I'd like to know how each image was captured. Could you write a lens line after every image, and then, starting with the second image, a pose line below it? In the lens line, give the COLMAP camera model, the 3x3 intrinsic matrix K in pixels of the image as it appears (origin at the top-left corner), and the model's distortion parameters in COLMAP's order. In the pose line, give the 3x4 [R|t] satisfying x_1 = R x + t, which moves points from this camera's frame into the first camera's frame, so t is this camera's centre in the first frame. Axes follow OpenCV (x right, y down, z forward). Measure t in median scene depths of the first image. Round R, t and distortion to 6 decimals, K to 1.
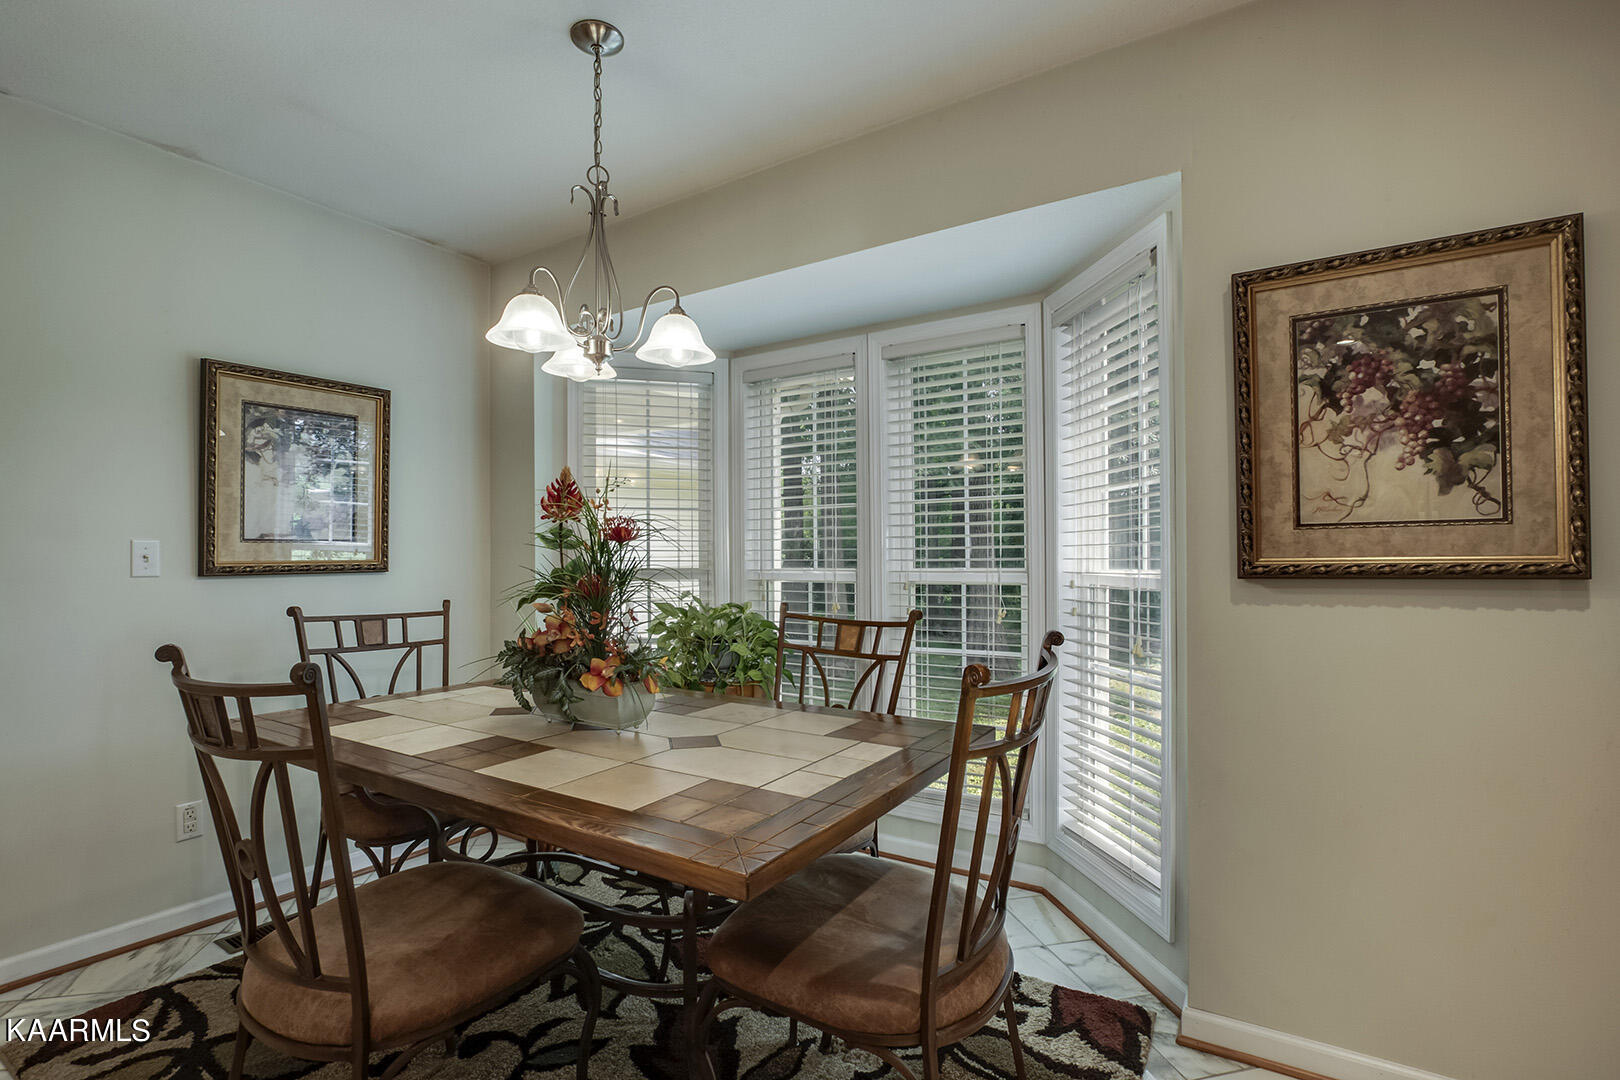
lens RADIAL K [[753.8, 0, 817.8], [0, 753.8, 552.2], [0, 0, 1]] dist [-0.017319, -0.000360]
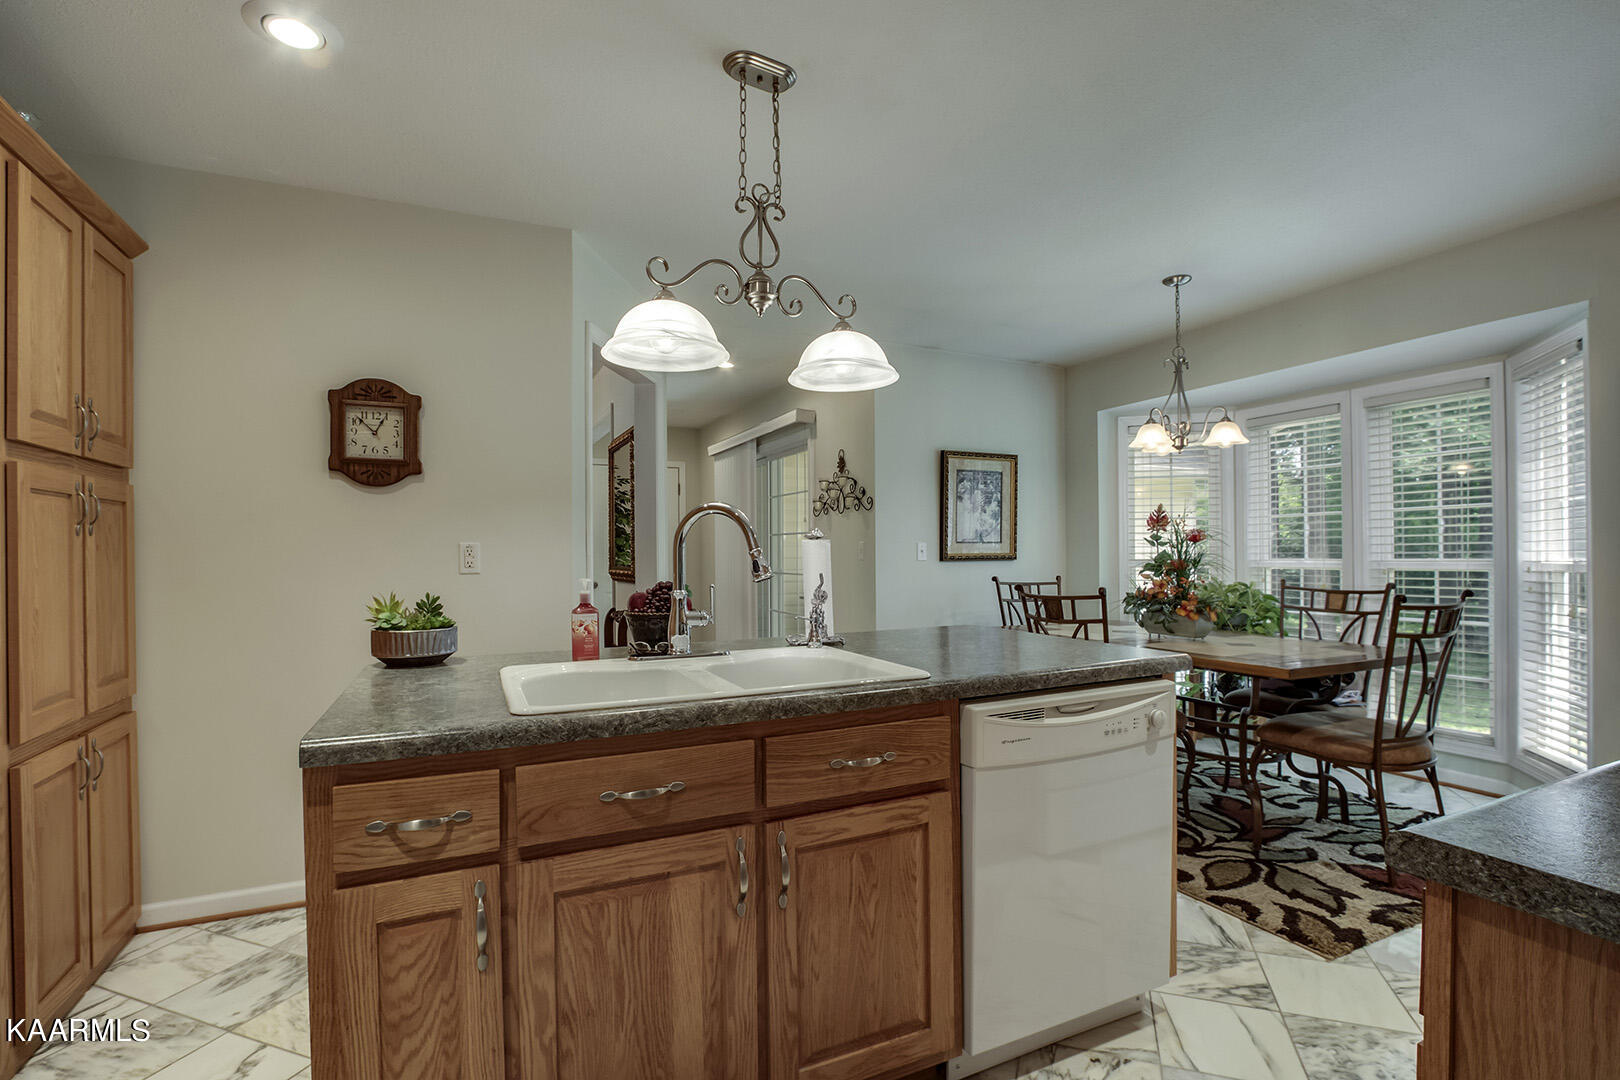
lens RADIAL K [[753.8, 0, 817.0], [0, 753.8, 544.7], [0, 0, 1]] dist [-0.017319, -0.000360]
pose [[0.846018, -0.005837, -0.533123, -0.041335], [0.002167, 0.999969, -0.007510, 0.004422], [0.533150, 0.005198, 0.846005, -0.863472]]
